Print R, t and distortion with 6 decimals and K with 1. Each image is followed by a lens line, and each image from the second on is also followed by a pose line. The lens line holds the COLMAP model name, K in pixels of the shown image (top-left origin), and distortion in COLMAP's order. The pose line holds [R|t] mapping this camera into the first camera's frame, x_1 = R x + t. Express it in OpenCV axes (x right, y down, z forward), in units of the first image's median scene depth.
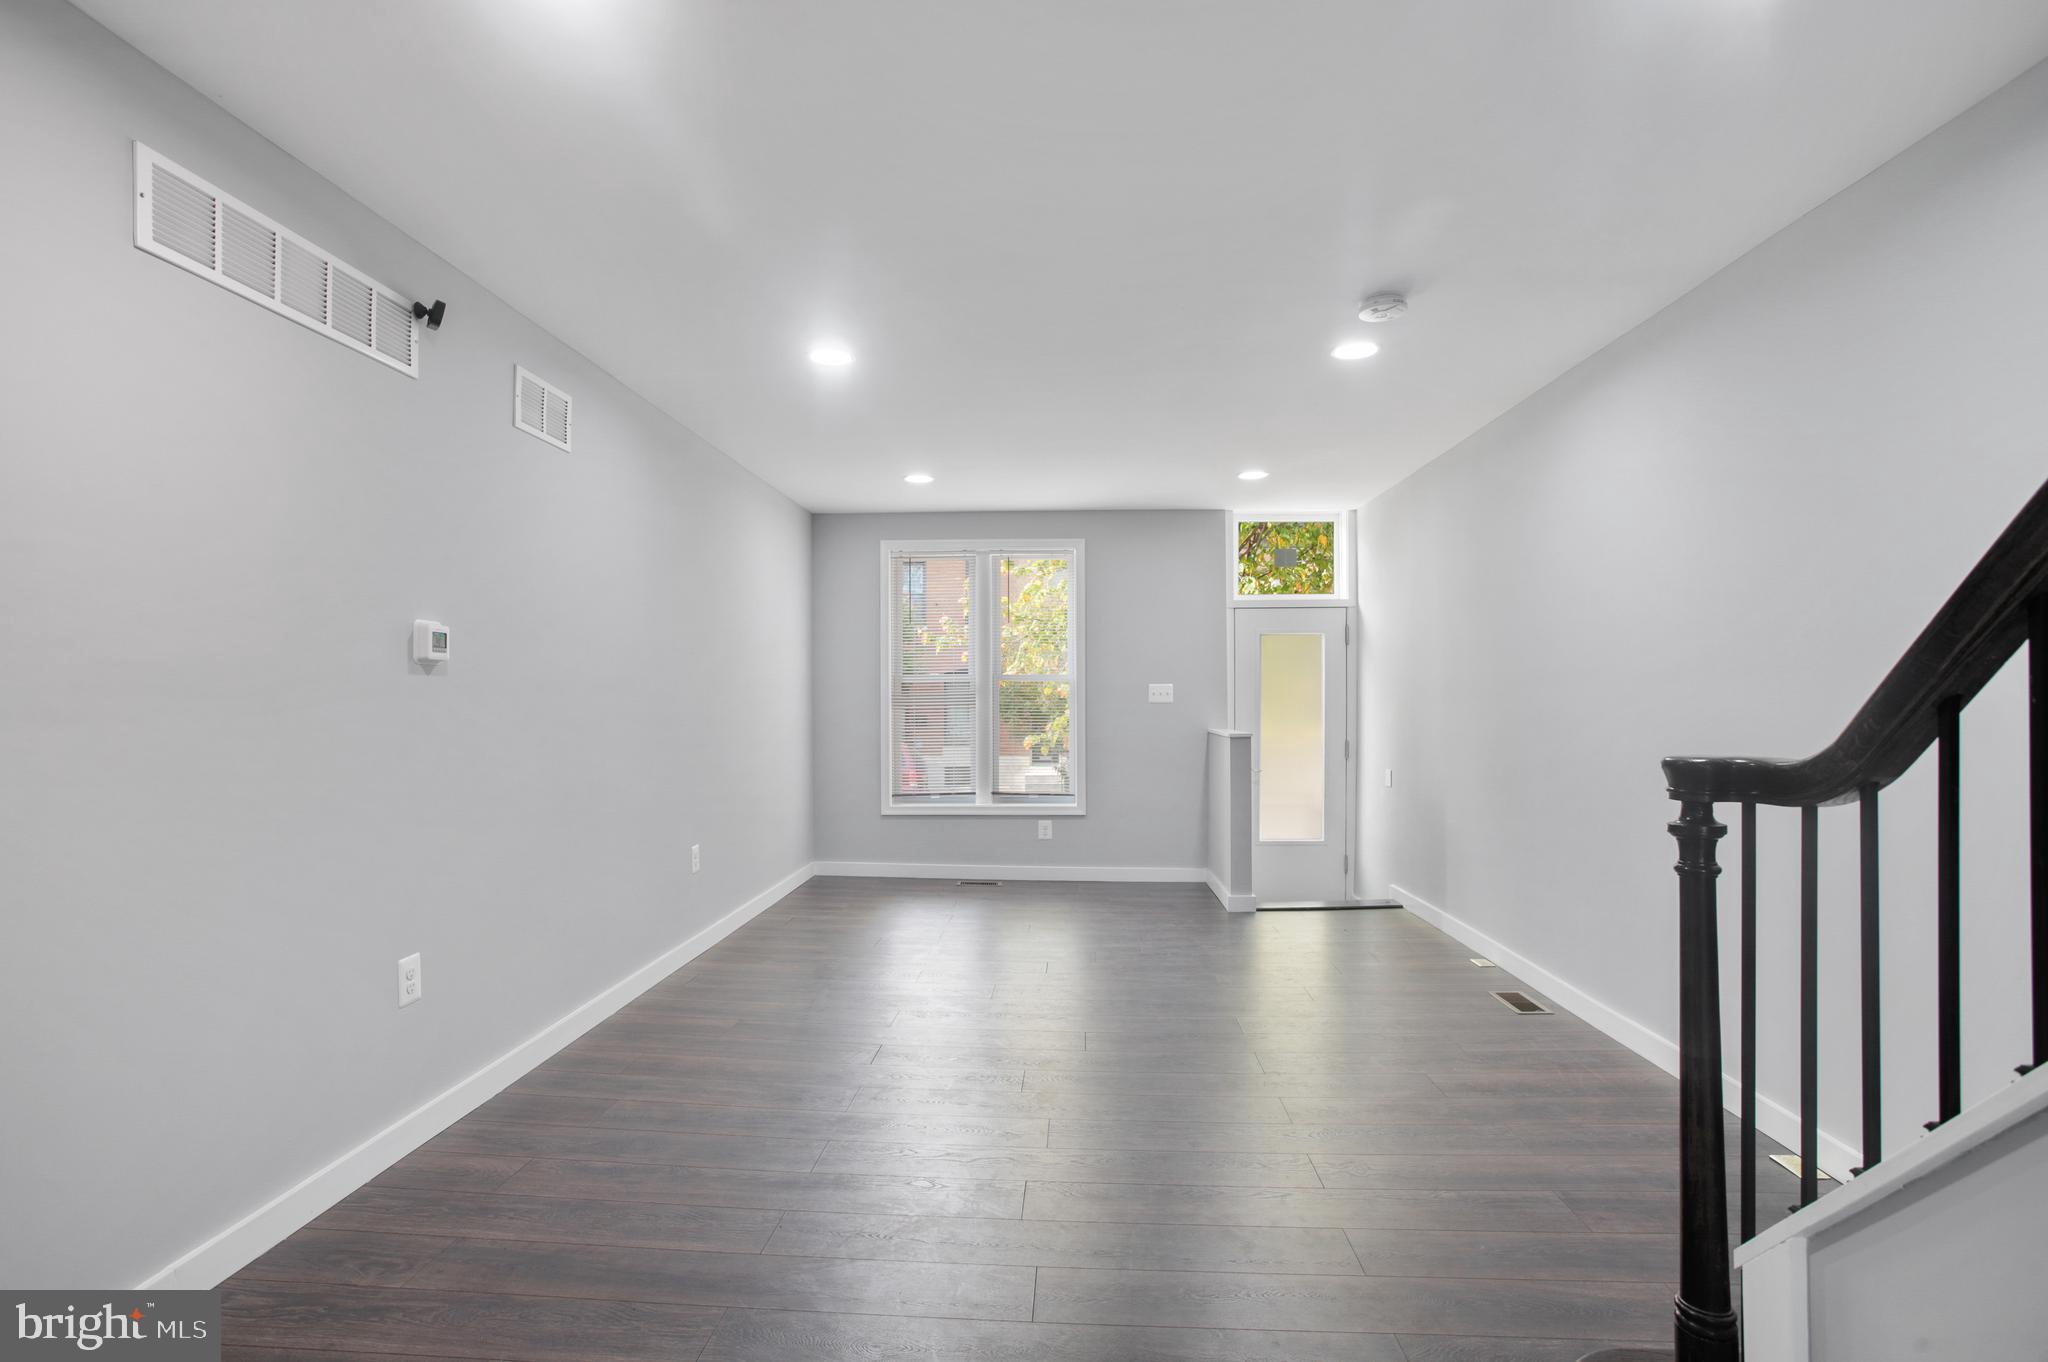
lens RADIAL K [[1008.9, 0, 1014.1], [0, 1008.9, 700.5], [0, 0, 1]] dist [-0.053435, 0.033649]
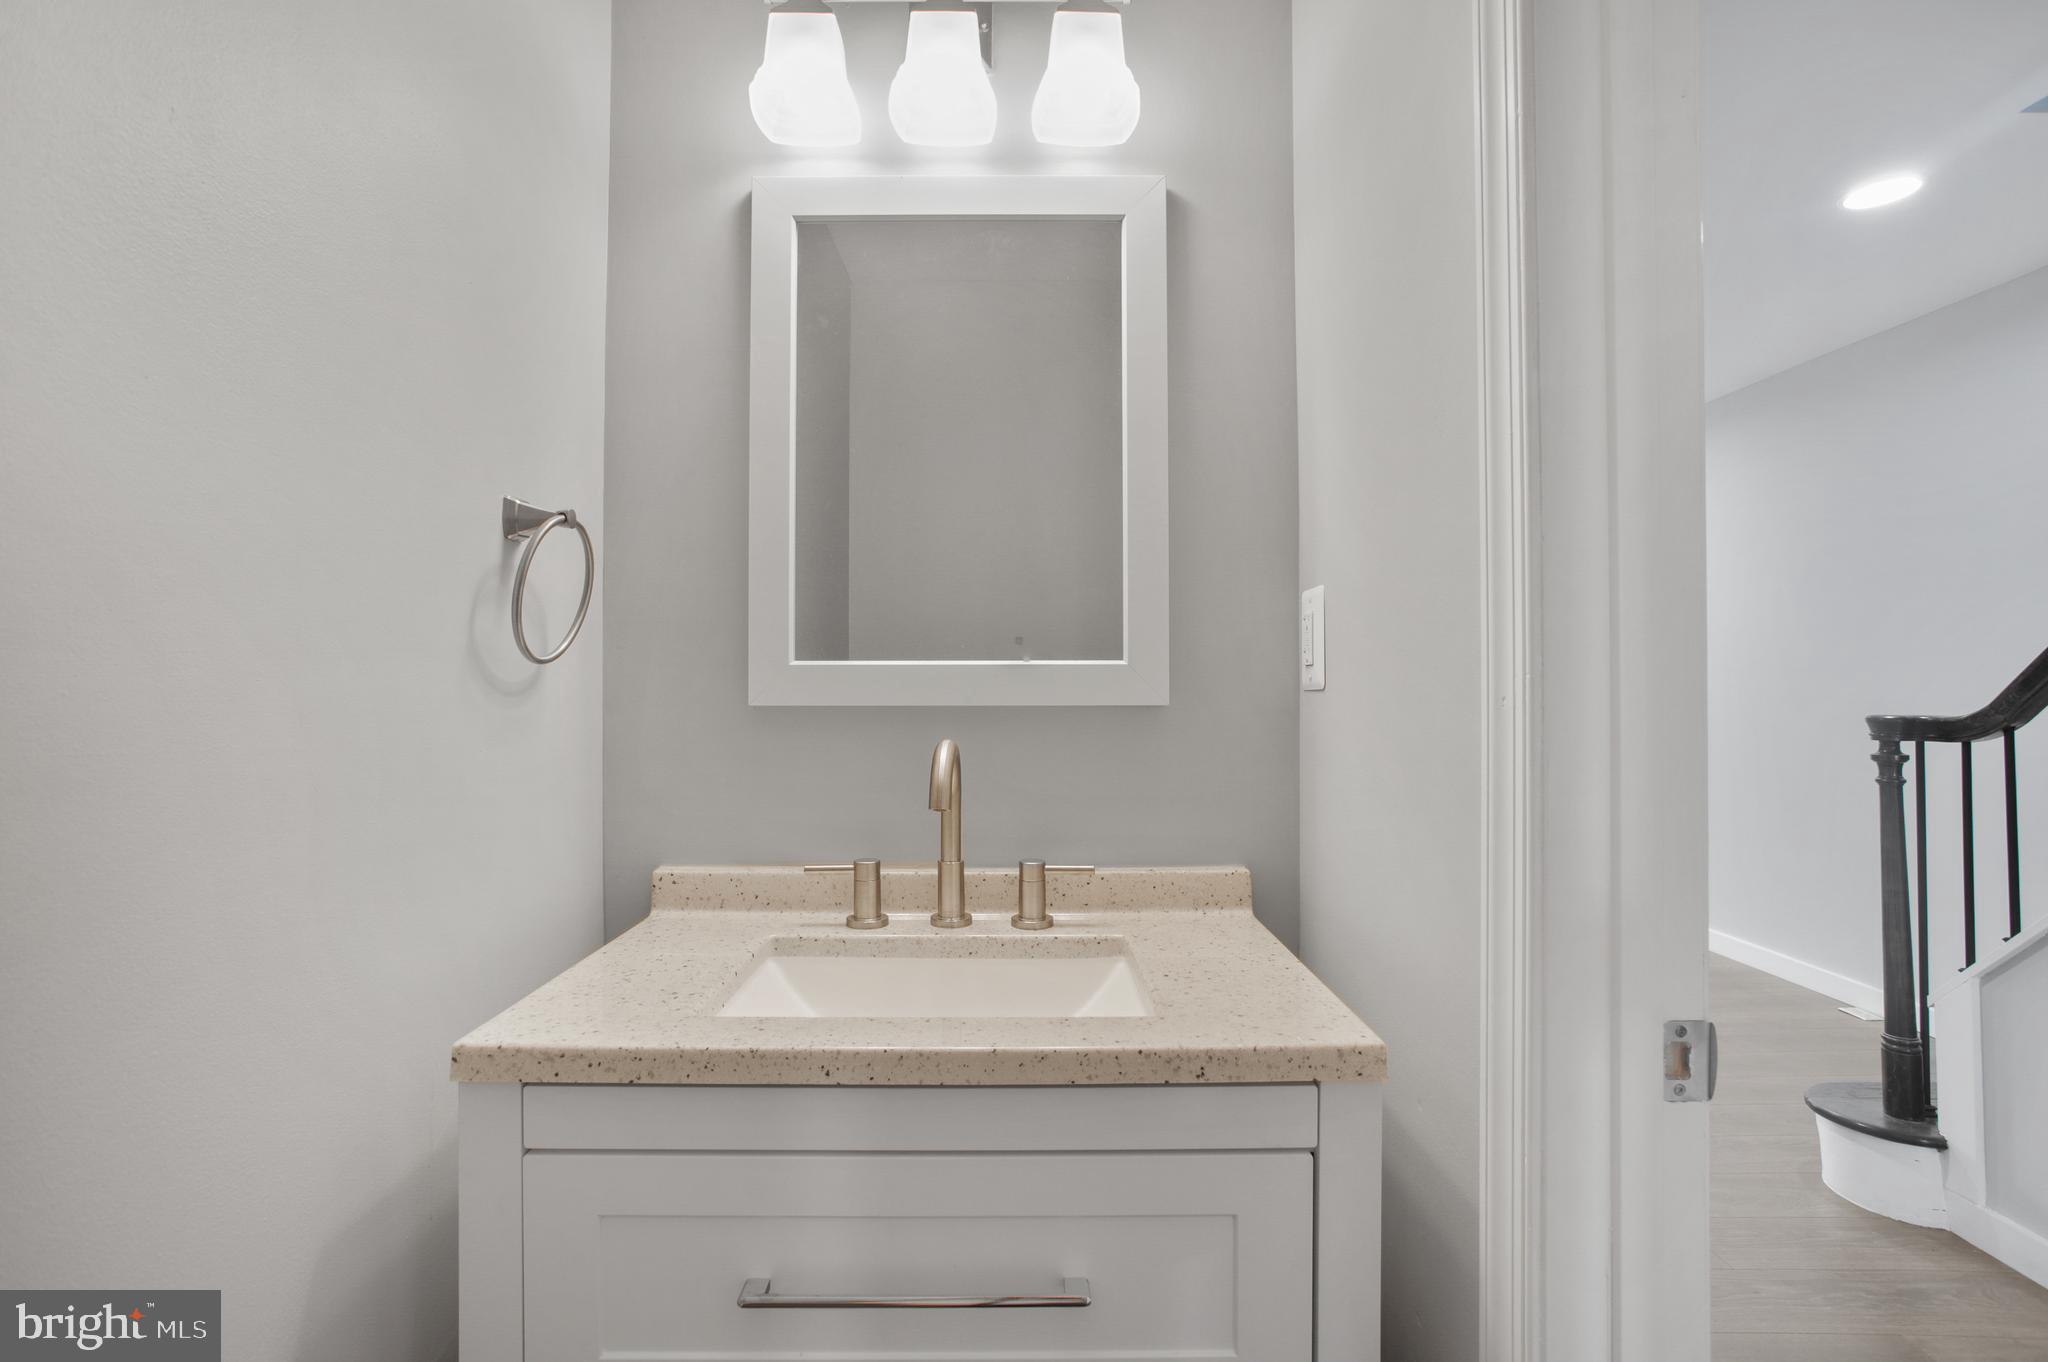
lens RADIAL K [[934.6, 0, 1024.0], [0, 934.6, 681.0], [0, 0, 1]] dist [0.003485, 0.000419]
pose [[0.998264, 0.003979, 0.058757, -0.906834], [-0.003446, 0.999952, -0.009182, 0.018287], [-0.058791, 0.008964, 0.998230, -0.534761]]
